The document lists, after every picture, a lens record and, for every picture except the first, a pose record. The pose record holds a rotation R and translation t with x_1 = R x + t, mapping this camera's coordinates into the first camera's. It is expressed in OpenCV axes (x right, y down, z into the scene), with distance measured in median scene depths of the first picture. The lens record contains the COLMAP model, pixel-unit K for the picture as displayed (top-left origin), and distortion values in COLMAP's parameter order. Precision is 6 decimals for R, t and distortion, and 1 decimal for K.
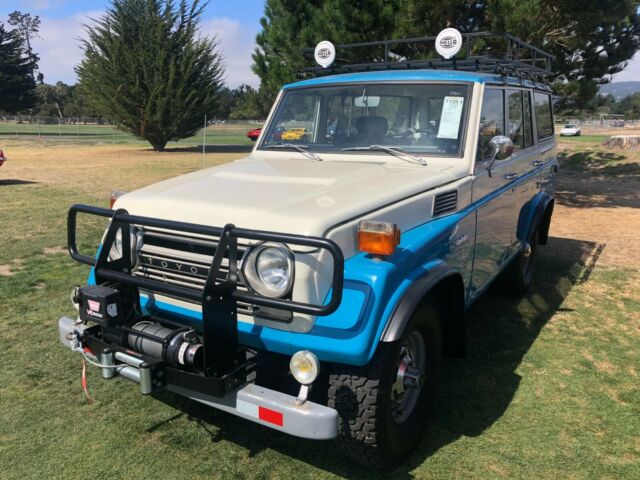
lens RADIAL K [[522.1, 0, 322.0], [0, 522.1, 236.8], [0, 0, 1]] dist [0.012498, -0.020402]
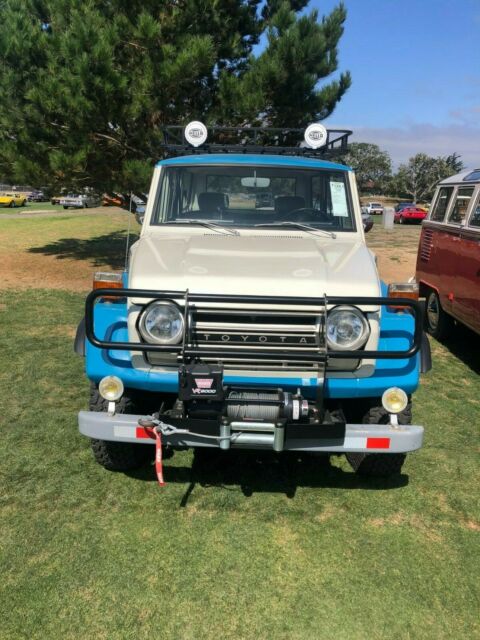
lens RADIAL K [[522.1, 0, 239.0], [0, 522.1, 318.7], [0, 0, 1]] dist [0.012498, -0.020402]
pose [[0.857259, -0.097108, 0.505646, -0.780083], [0.084227, 0.995273, 0.048343, -0.034024], [-0.507950, 0.001146, 0.861386, 0.070332]]
